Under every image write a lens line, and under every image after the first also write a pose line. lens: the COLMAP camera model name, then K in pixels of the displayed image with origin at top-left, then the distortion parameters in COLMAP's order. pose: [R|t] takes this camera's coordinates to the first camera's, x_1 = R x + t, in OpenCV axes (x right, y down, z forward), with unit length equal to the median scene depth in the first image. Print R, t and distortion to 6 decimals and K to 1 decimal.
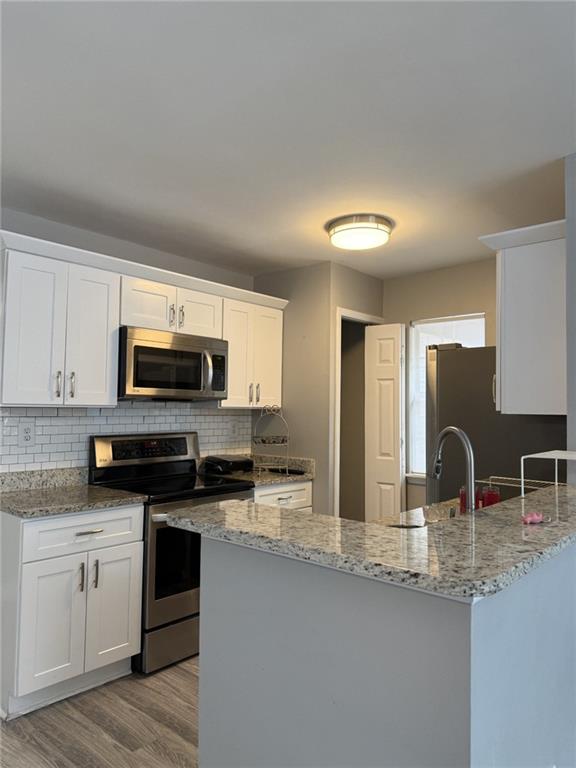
lens RADIAL K [[535.9, 0, 301.0], [0, 535.9, 392.2], [0, 0, 1]] dist [0.114282, -0.203806]
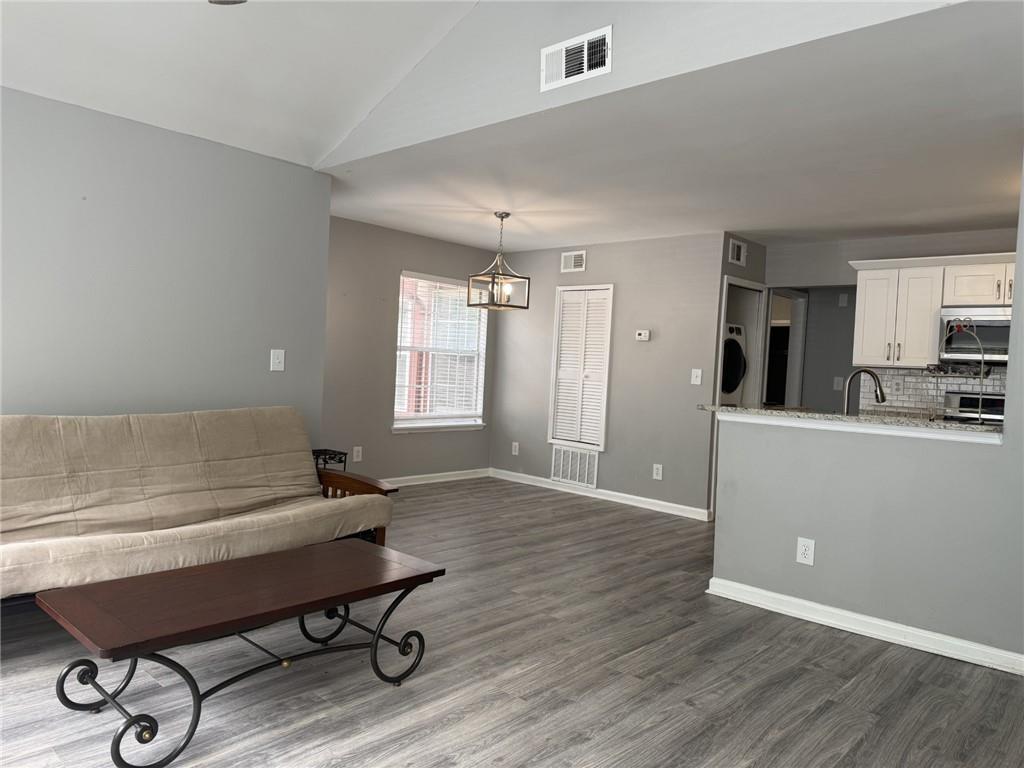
lens RADIAL K [[714.5, 0, 513.9], [0, 714.5, 378.7], [0, 0, 1]] dist [0.114282, -0.203806]
pose [[-0.035691, 0.009272, -0.999320, 1.369042], [-0.016800, 0.999810, 0.009876, 0.049128], [0.999222, 0.017141, -0.035529, 0.035212]]
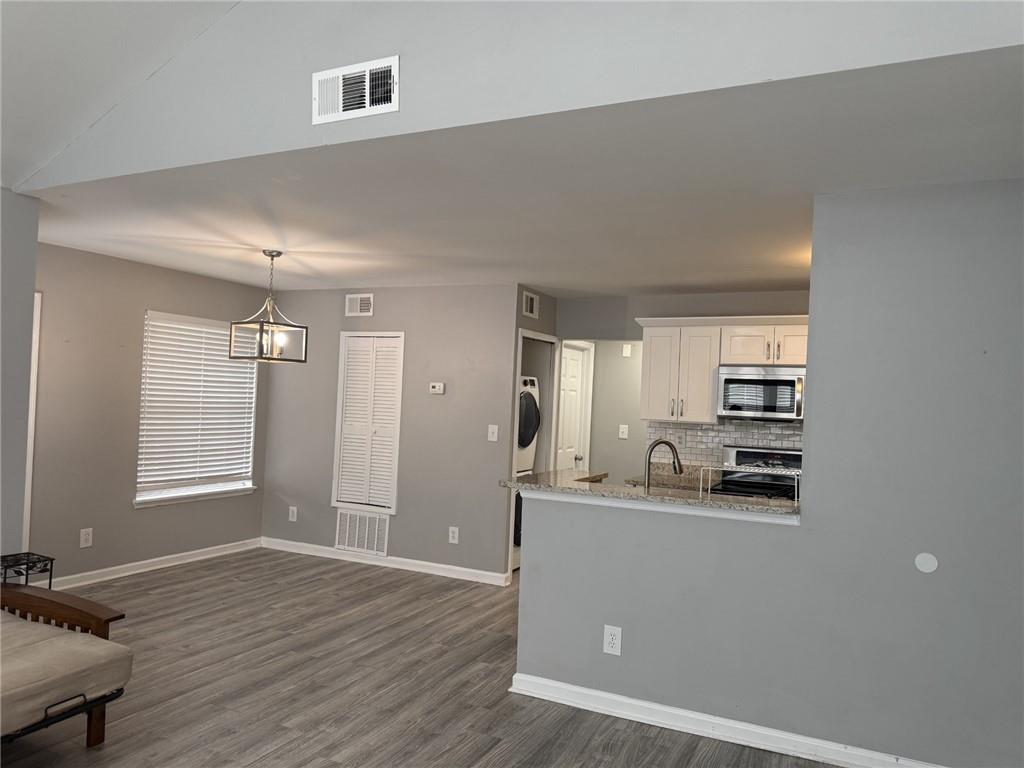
lens RADIAL K [[717.7, 0, 523.2], [0, 717.7, 388.2], [0, 0, 1]] dist [0.058338, -0.079726]
pose [[0.263824, -0.014582, -0.964461, 1.210727], [-0.005425, 0.999847, -0.016601, -0.028732], [0.964556, 0.009612, 0.263704, 0.047202]]
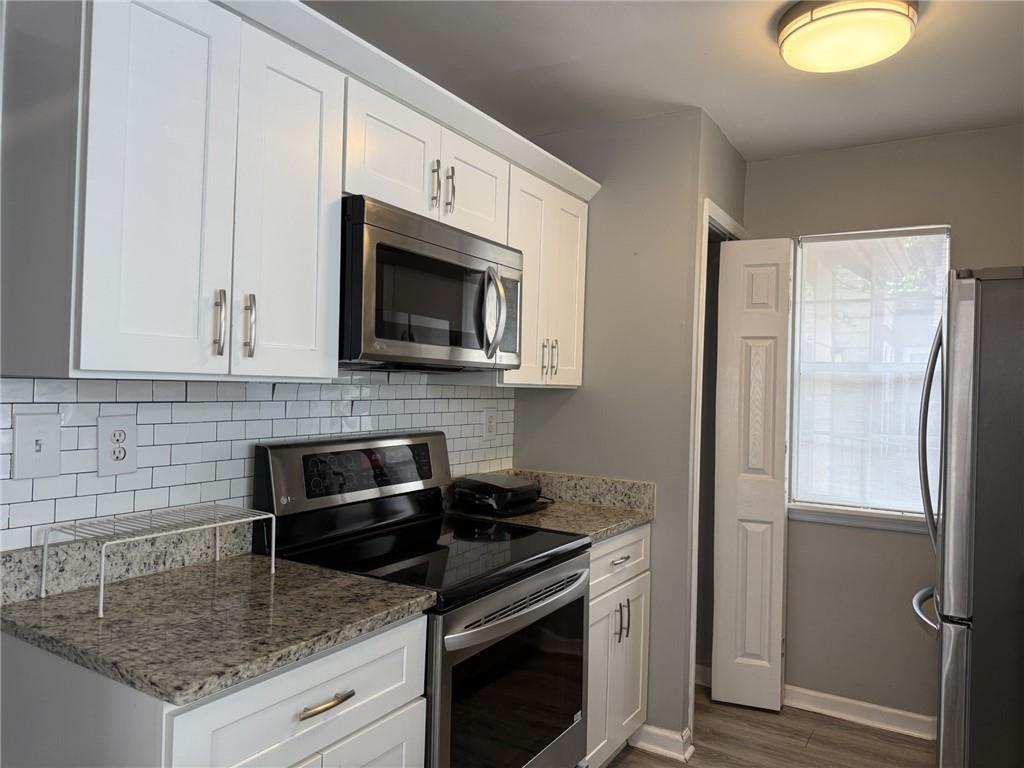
lens RADIAL K [[717.7, 0, 523.2], [0, 717.7, 388.2], [0, 0, 1]] dist [0.058338, -0.079726]
pose [[0.985226, 0.013662, 0.170713, -0.272907], [-0.020394, 0.999079, 0.037740, 0.006961], [-0.170040, -0.040664, 0.984598, 0.378375]]
